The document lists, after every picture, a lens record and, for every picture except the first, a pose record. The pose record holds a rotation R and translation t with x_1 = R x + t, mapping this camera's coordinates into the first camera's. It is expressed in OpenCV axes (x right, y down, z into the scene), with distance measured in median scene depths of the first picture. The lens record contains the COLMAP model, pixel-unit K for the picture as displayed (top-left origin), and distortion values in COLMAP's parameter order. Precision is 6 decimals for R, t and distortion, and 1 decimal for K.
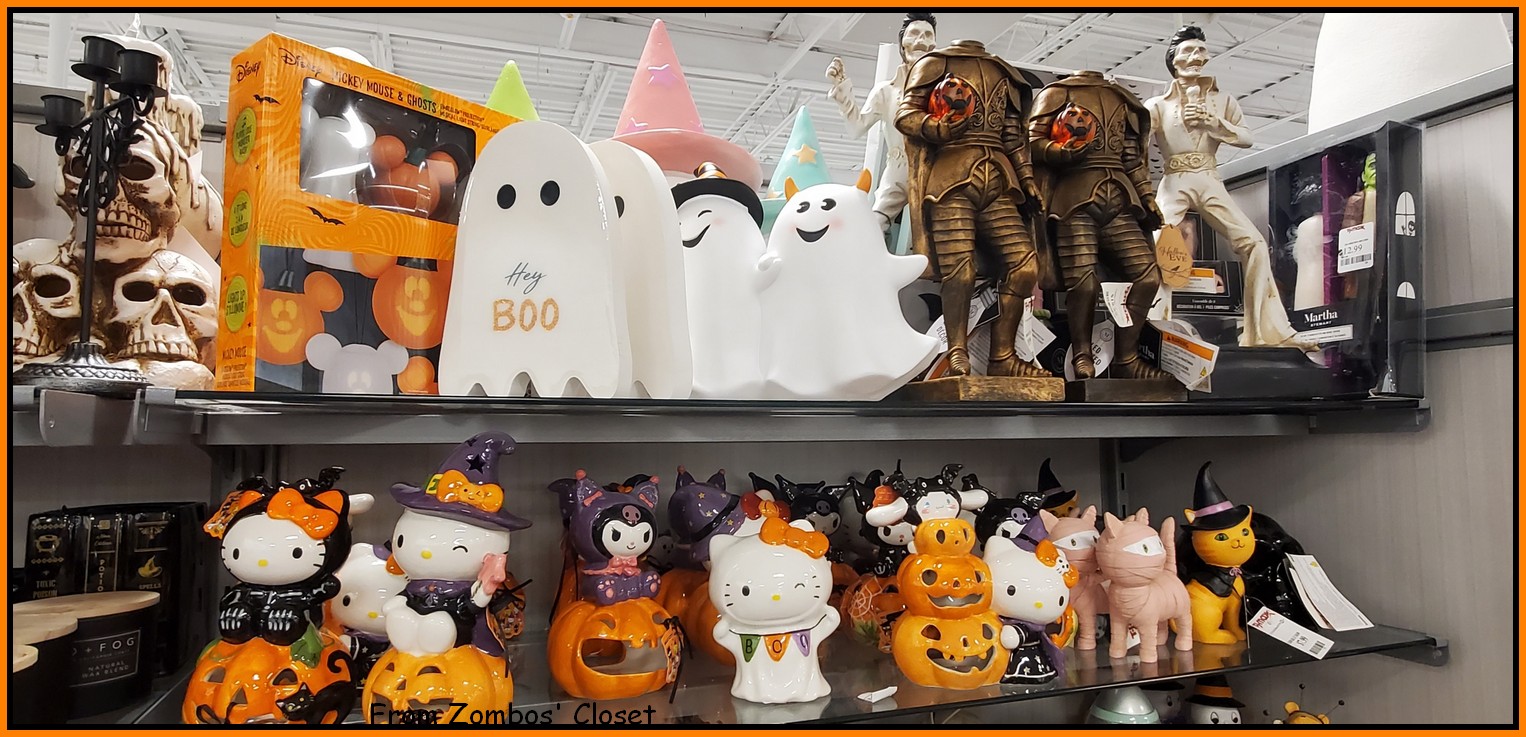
lens RADIAL K [[858.3, 0, 763.4], [0, 858.3, 383.5], [0, 0, 1]] dist [-0.000274, 0.002493]
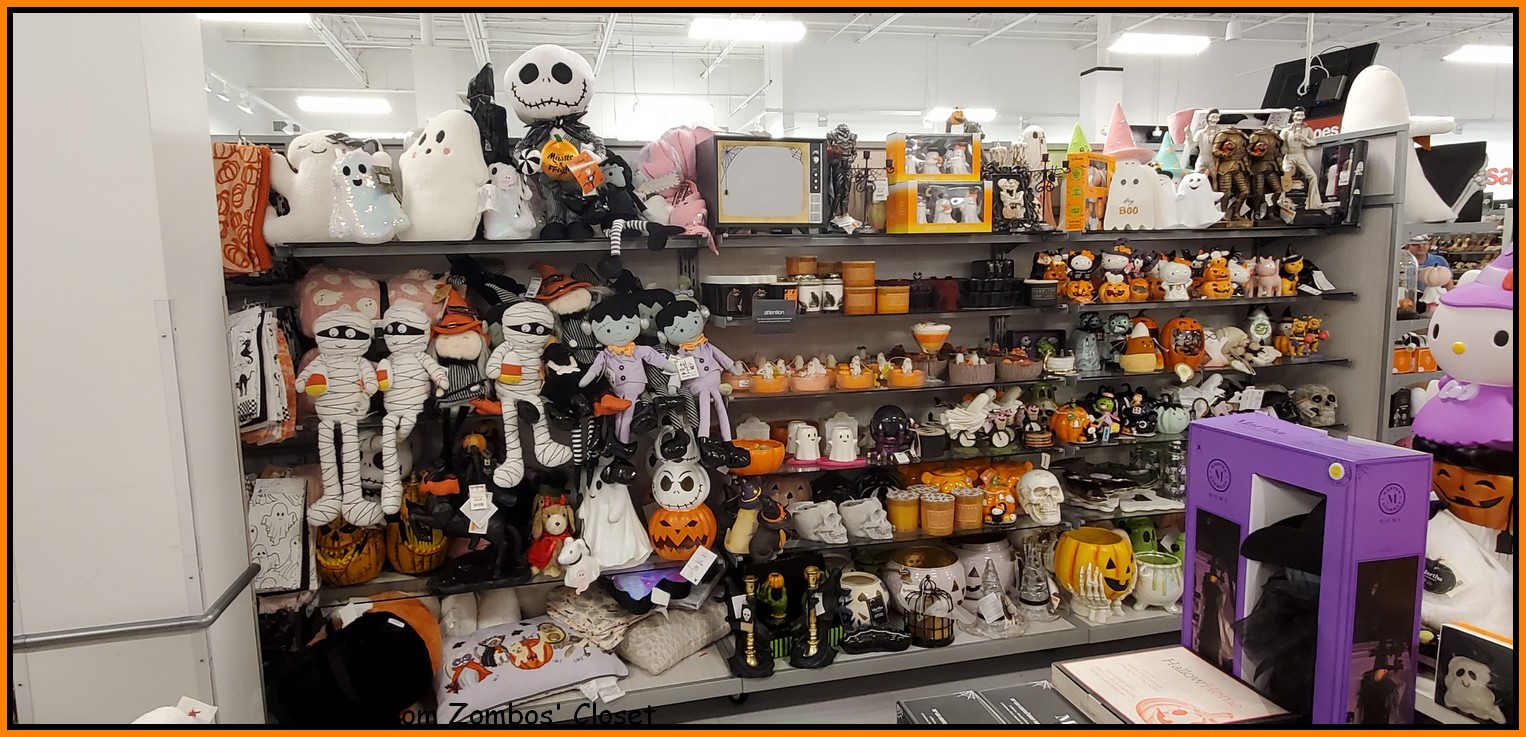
lens RADIAL K [[858.3, 0, 762.7], [0, 858.3, 380.8], [0, 0, 1]] dist [-0.000274, 0.002493]
pose [[0.995510, -0.004780, -0.094540, -1.358487], [0.024356, 0.978035, 0.207015, -0.142891], [0.091474, -0.208388, 0.973759, -2.848125]]
